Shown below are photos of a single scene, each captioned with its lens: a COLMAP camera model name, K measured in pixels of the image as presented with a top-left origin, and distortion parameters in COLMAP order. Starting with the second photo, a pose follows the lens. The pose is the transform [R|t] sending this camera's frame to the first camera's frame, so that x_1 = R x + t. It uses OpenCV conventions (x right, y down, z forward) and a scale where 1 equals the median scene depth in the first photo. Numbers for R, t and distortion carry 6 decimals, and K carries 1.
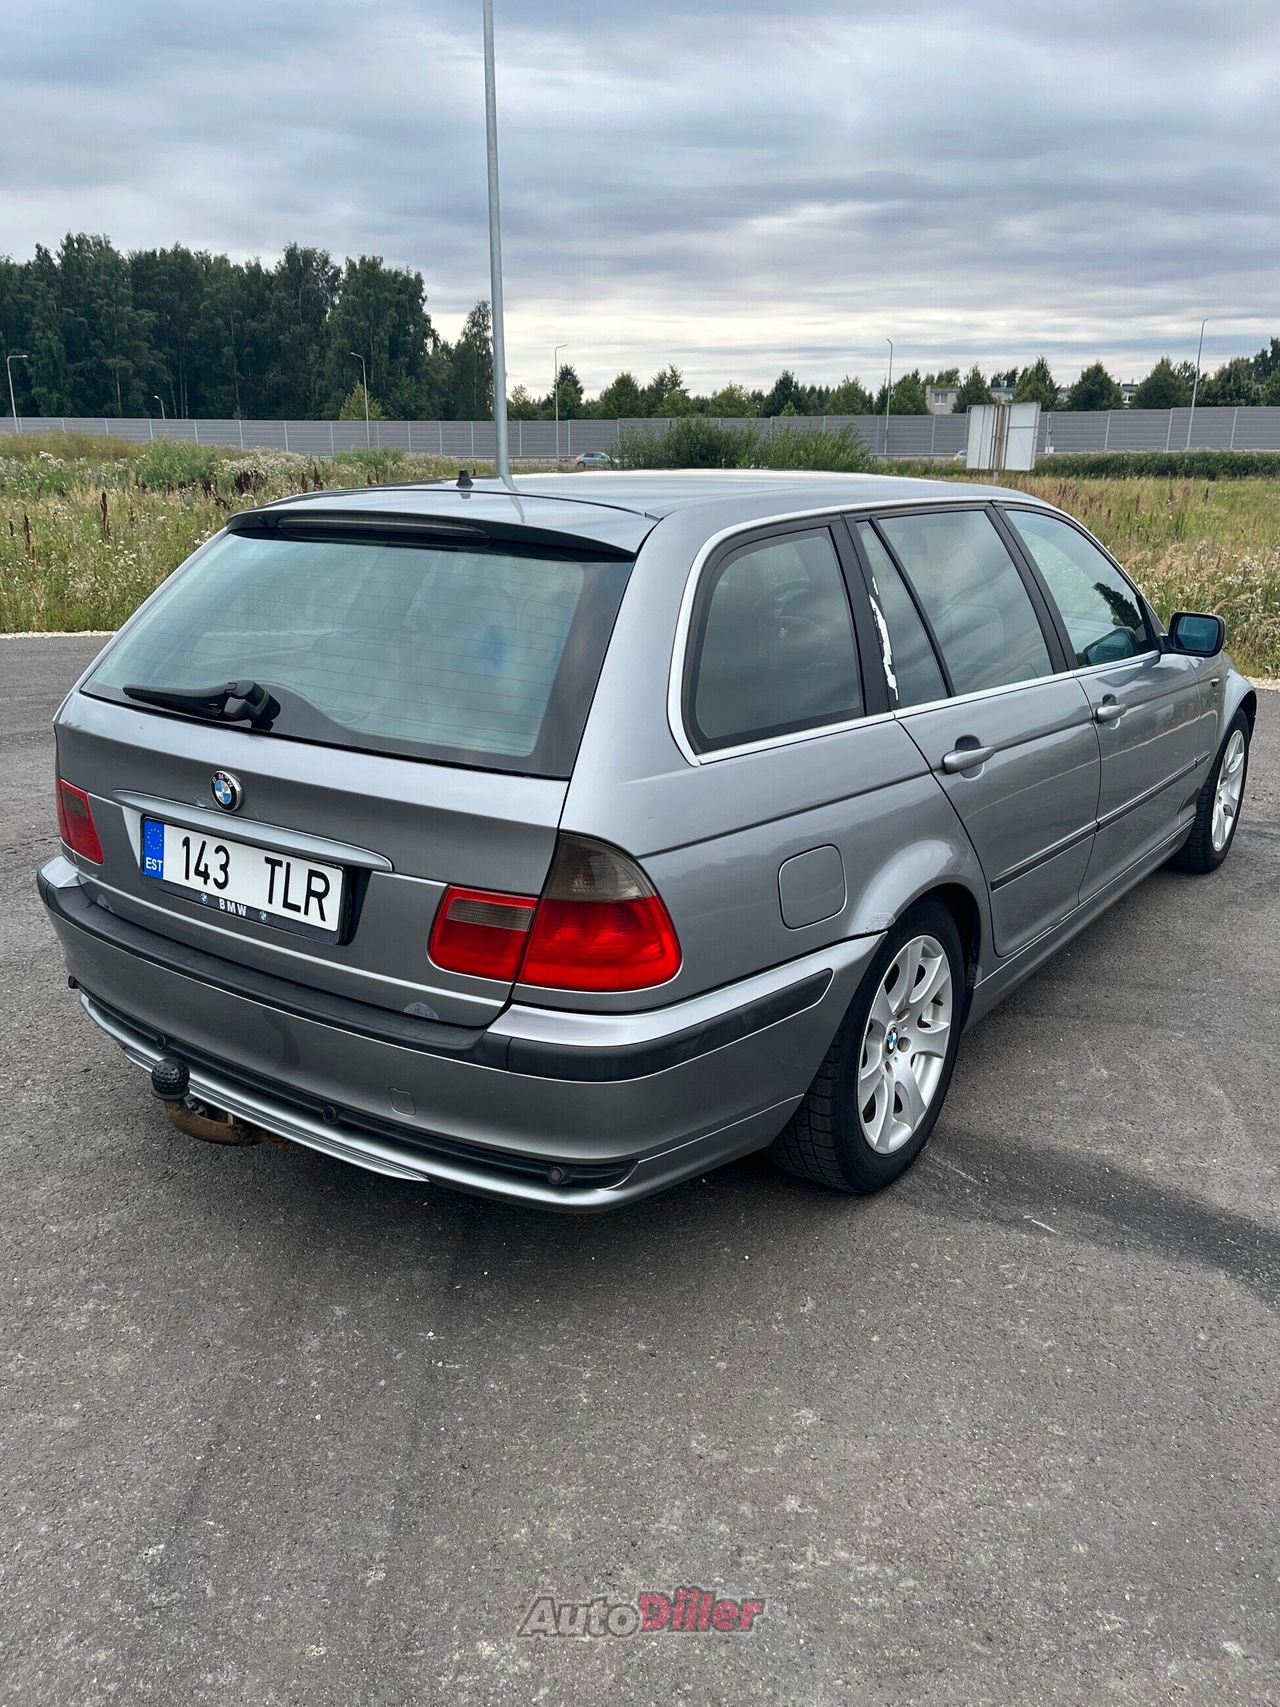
lens RADIAL K [[1292.3, 0, 630.9], [0, 1292.3, 855.3], [0, 0, 1]] dist [0.103015, -0.156226]
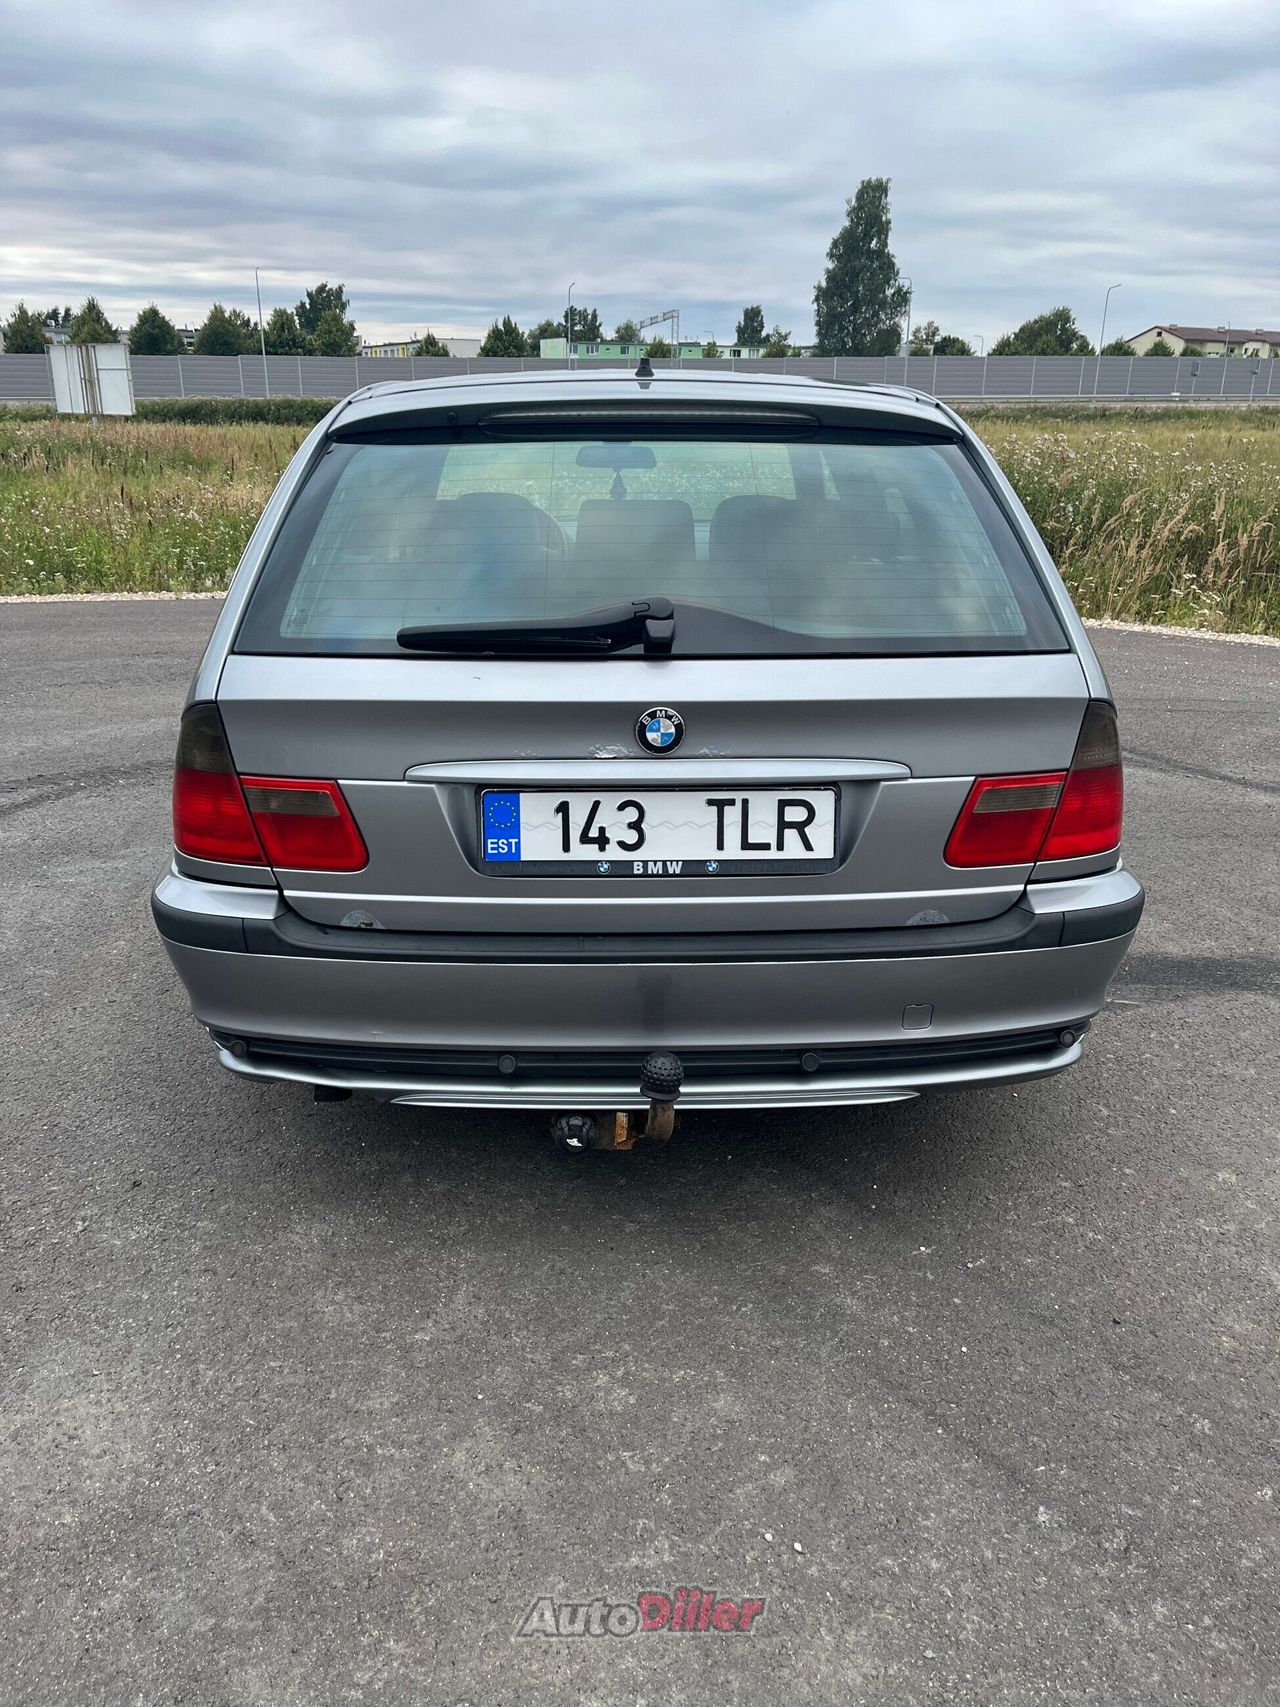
lens RADIAL K [[1292.3, 0, 630.9], [0, 1292.3, 855.3], [0, 0, 1]] dist [0.103015, -0.156226]
pose [[0.789738, -0.200218, 0.579851, -0.813594], [0.179159, 0.979306, 0.094138, -0.051616], [-0.586699, 0.029541, 0.809266, 0.319774]]
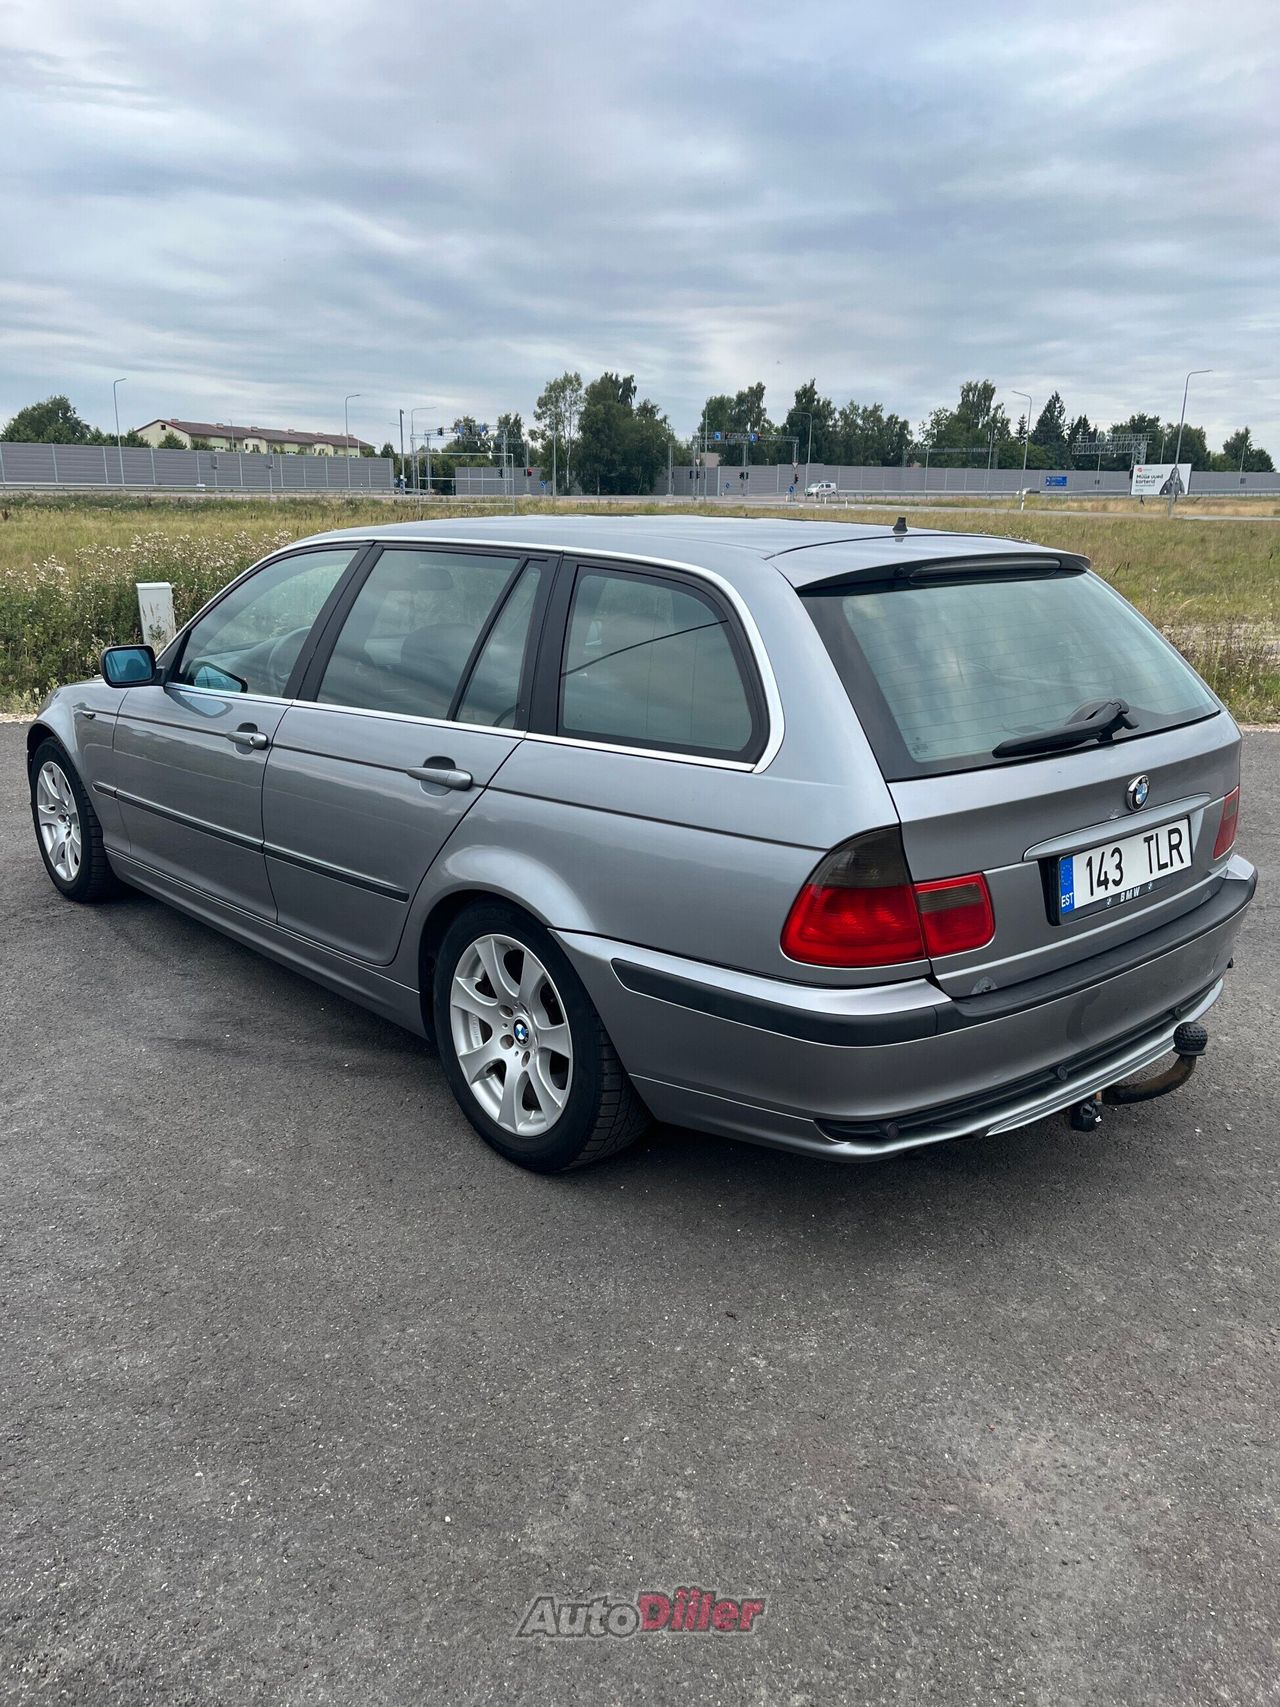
lens RADIAL K [[1292.3, 0, 630.9], [0, 1292.3, 855.3], [0, 0, 1]] dist [0.103015, -0.156226]
pose [[0.199516, -0.259070, 0.945027, -1.484027], [0.278256, 0.939695, 0.198862, -0.347248], [-0.939557, 0.223283, 0.259572, 1.108539]]
